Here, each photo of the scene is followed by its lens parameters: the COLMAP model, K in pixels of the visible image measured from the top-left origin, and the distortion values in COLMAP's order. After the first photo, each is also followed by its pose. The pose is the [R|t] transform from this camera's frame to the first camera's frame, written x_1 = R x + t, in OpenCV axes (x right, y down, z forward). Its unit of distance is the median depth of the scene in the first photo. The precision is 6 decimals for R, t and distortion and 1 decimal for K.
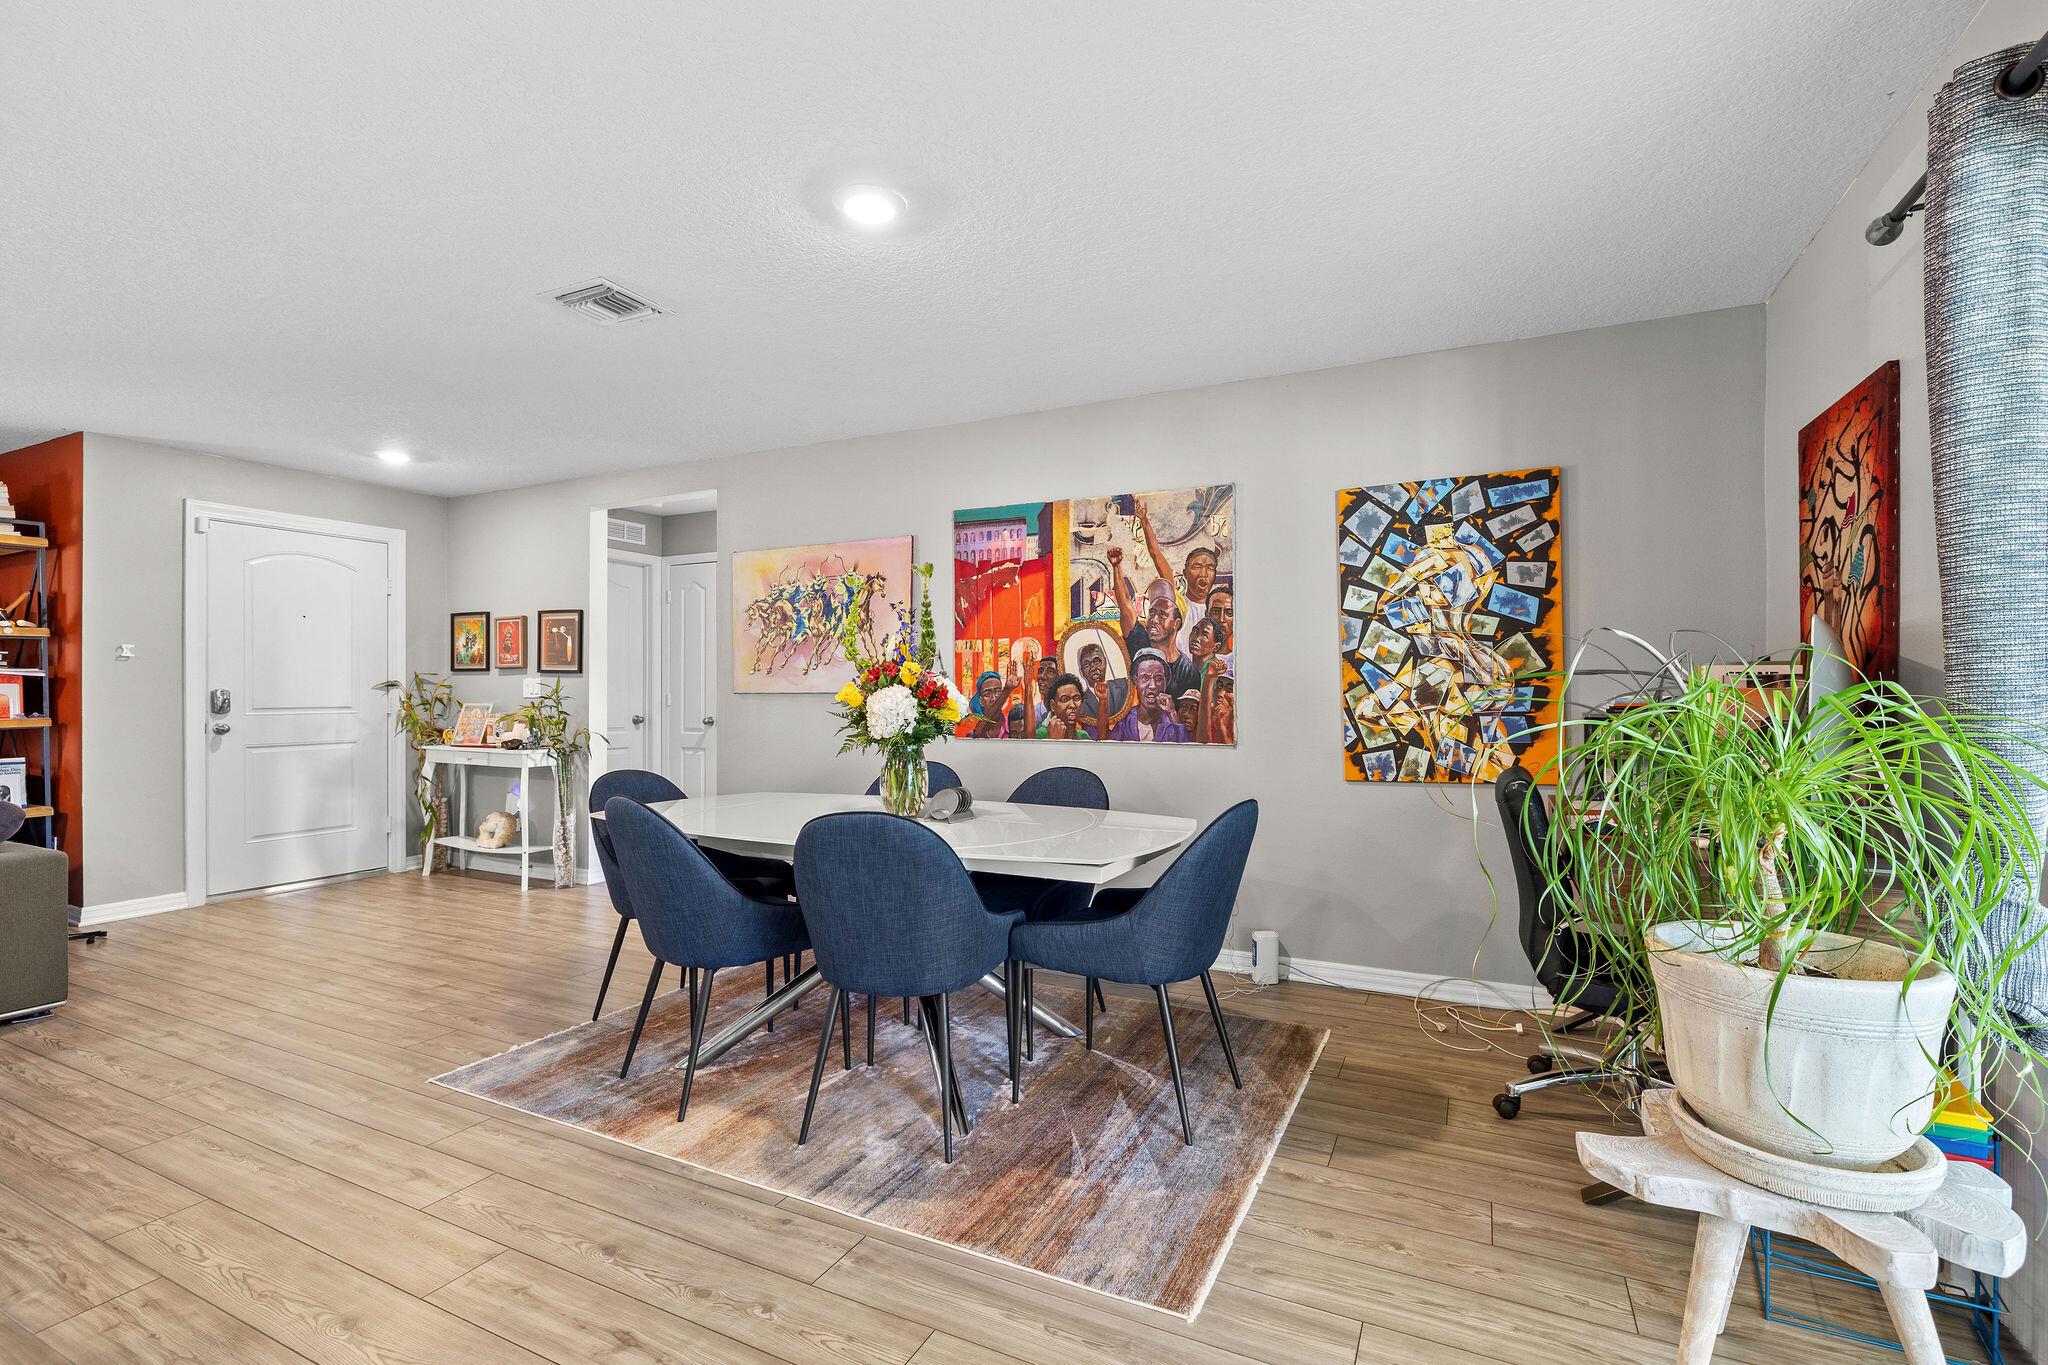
lens RADIAL K [[920.9, 0, 1031.2], [0, 920.9, 699.0], [0, 0, 1]] dist [-0.010001, 0.003105]
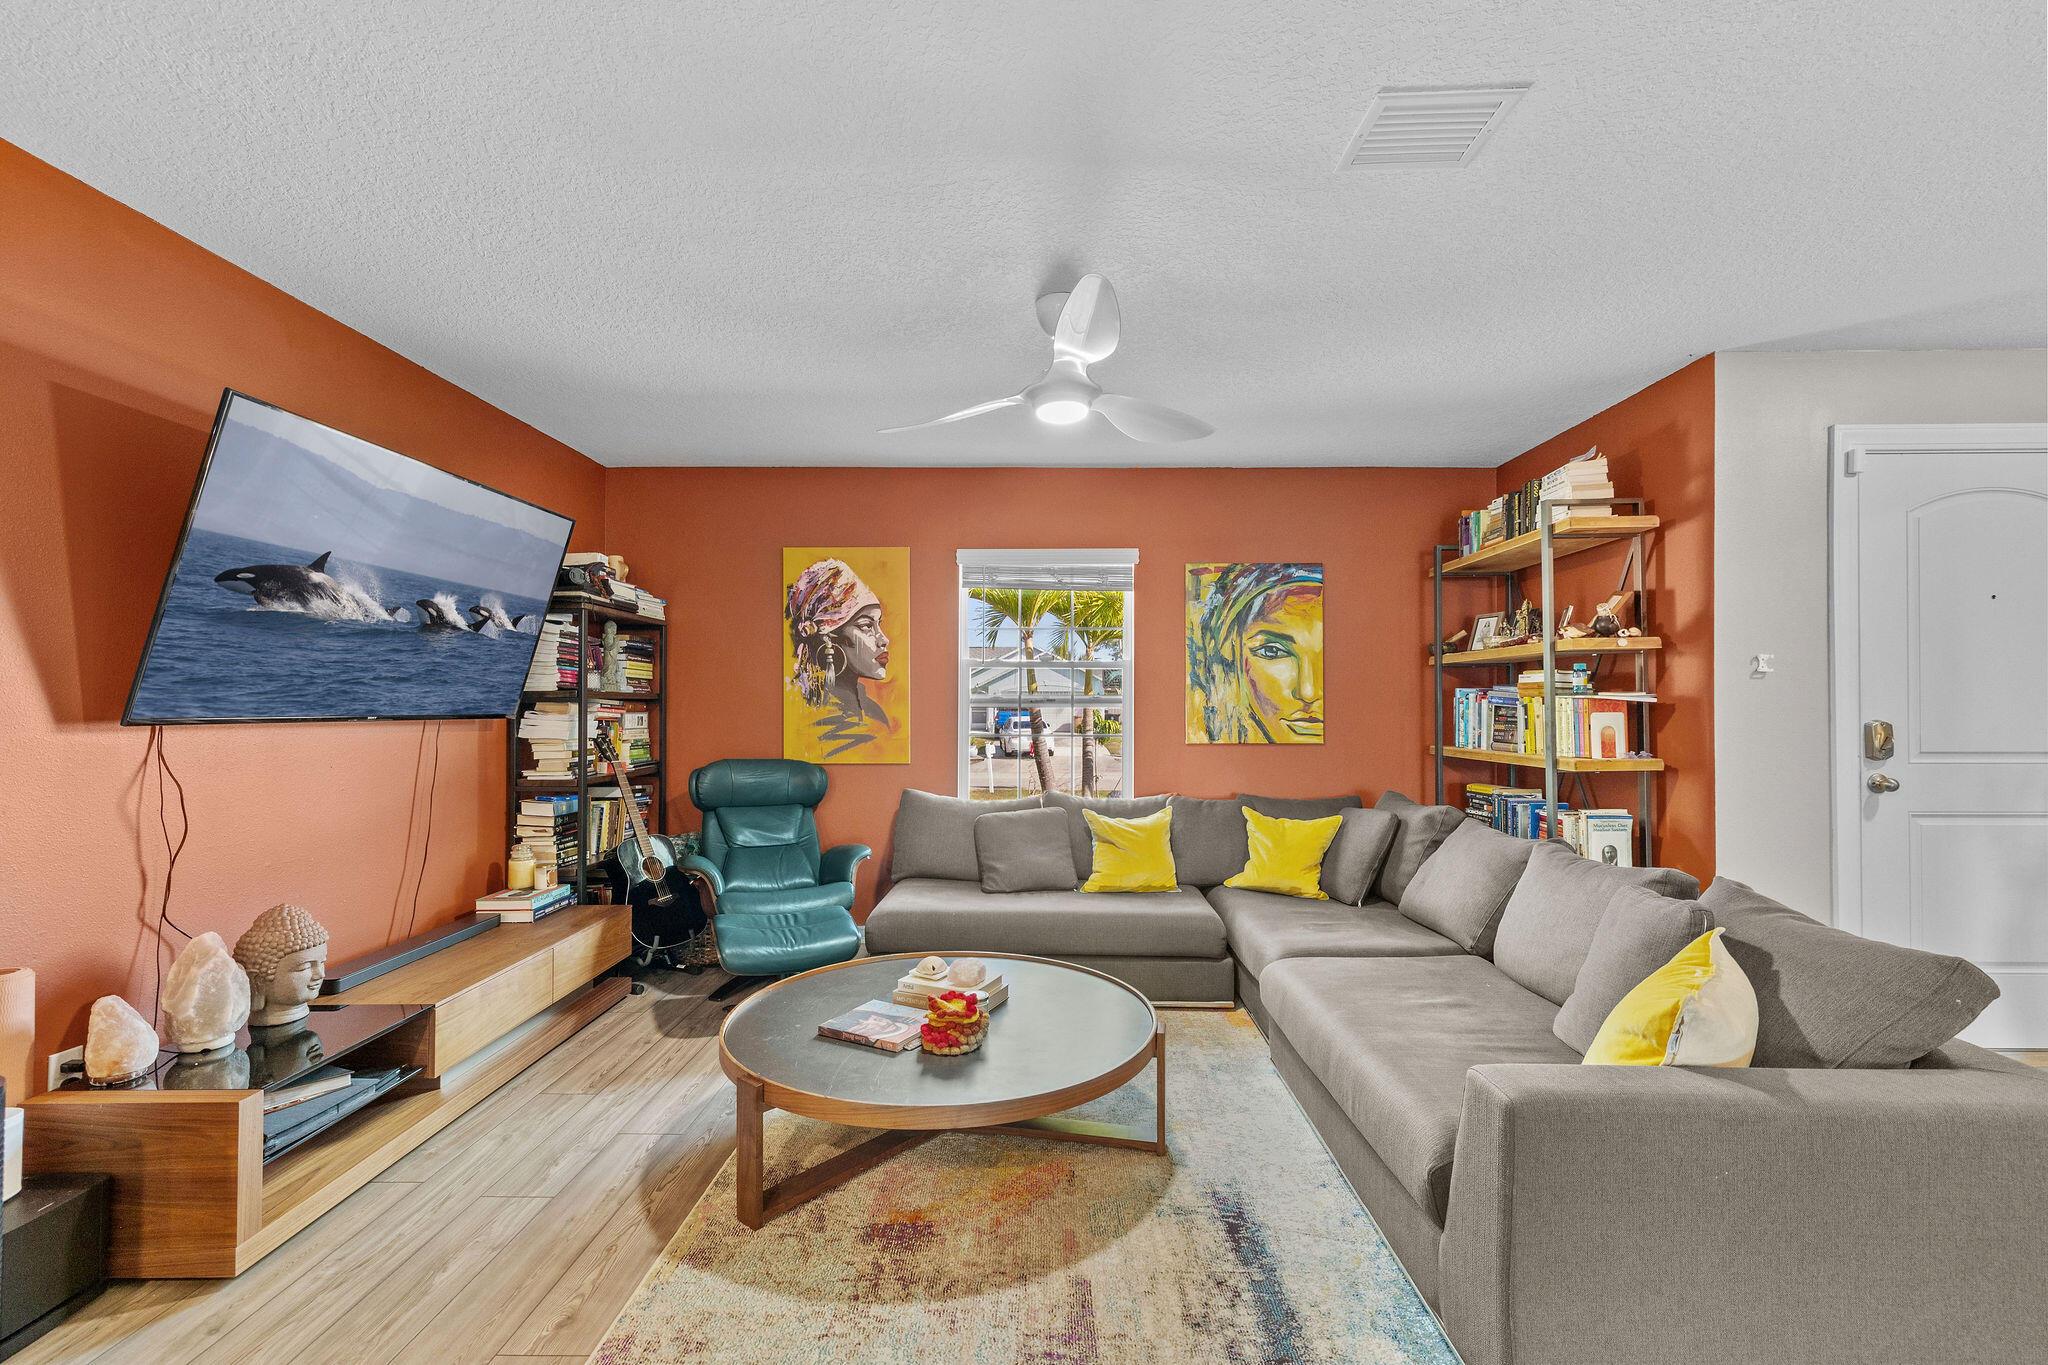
lens RADIAL K [[874.3, 0, 1032.9], [0, 874.3, 697.6], [0, 0, 1]] dist [0.003622, 0.000019]
pose [[0.428660, -0.009147, -0.903419, -0.683073], [-0.009206, 0.999853, -0.014492, -0.013996], [0.903419, 0.014529, 0.428513, 0.253846]]
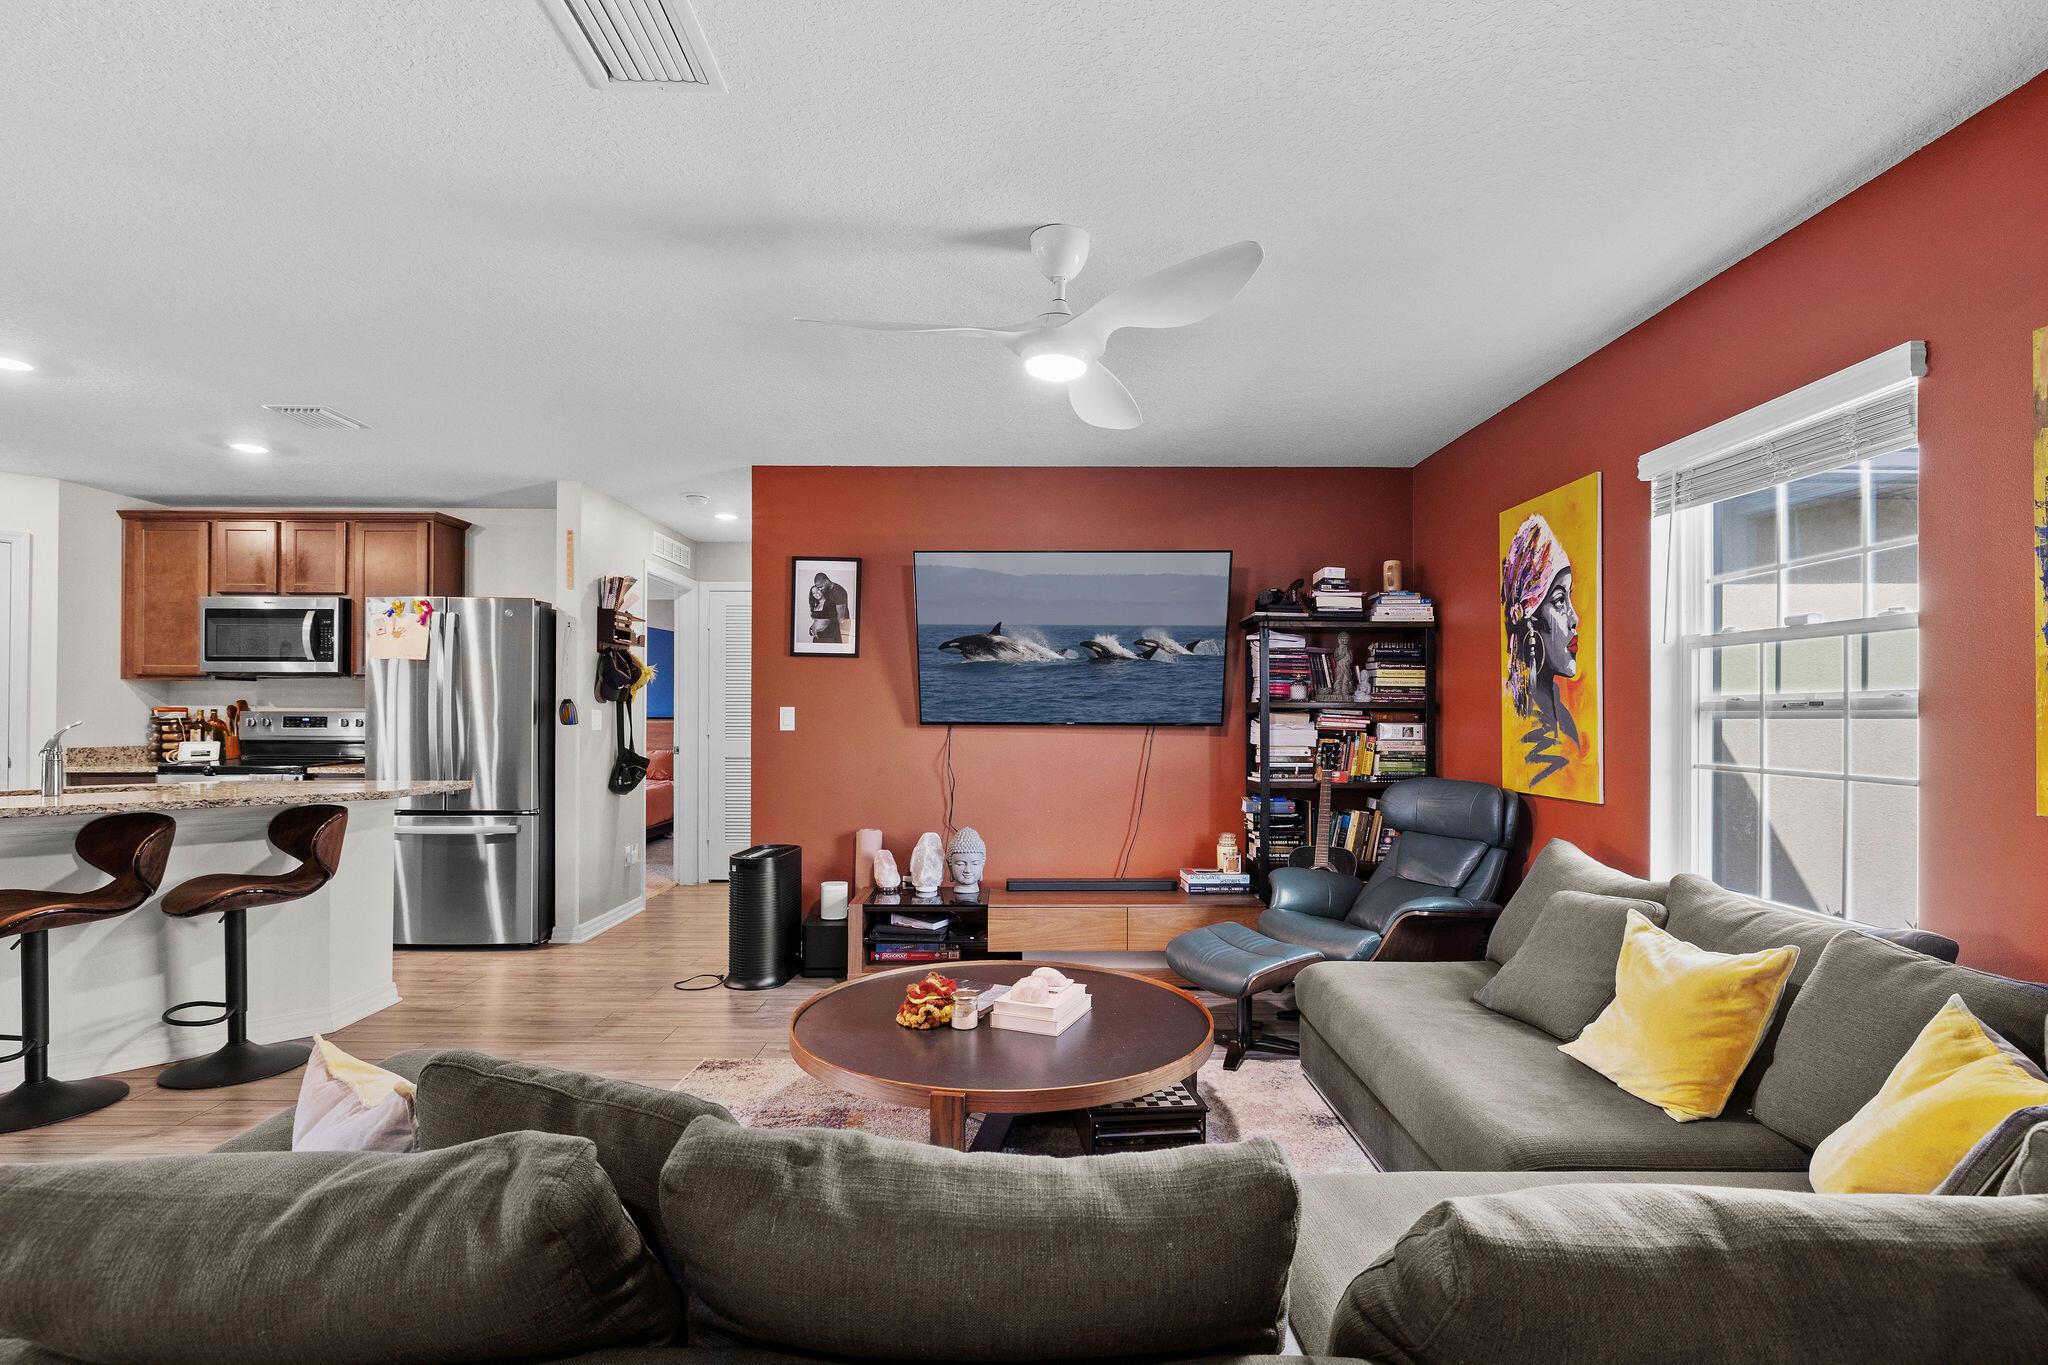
lens RADIAL K [[964.4, 0, 1033.1], [0, 964.4, 720.6], [0, 0, 1]] dist [-0.004766, -0.002085]
pose [[-0.894972, -0.001965, -0.446118, -0.958491], [-0.007671, 0.999910, 0.010985, -0.018486], [0.446057, 0.013253, -0.894907, 1.033792]]
